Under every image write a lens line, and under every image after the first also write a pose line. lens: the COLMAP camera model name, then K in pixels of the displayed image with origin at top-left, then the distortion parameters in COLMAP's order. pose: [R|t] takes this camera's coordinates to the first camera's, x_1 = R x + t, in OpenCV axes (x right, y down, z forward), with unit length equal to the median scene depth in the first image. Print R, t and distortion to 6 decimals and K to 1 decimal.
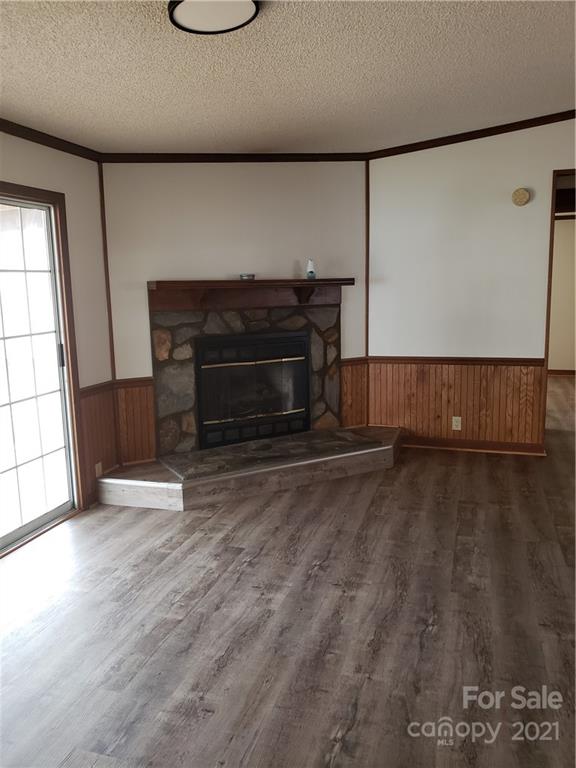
lens RADIAL K [[591.1, 0, 287.2], [0, 591.1, 382.2], [0, 0, 1]] dist [0.013551, 0.013107]
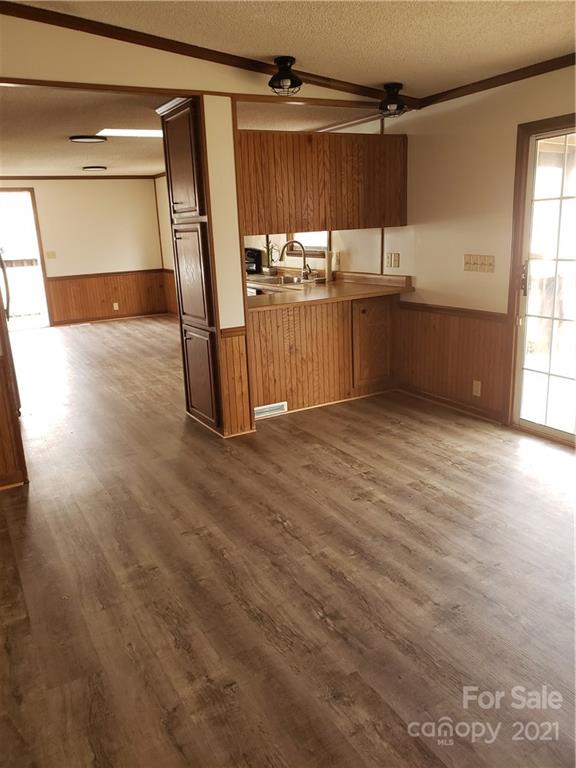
lens RADIAL K [[591.1, 0, 287.4], [0, 591.1, 384.1], [0, 0, 1]] dist [0.013551, 0.013107]
pose [[-0.671471, 0.245027, -0.699349, 0.882489], [-0.065177, 0.920565, 0.385112, -0.280889], [0.738159, 0.304173, -0.602162, 1.492945]]
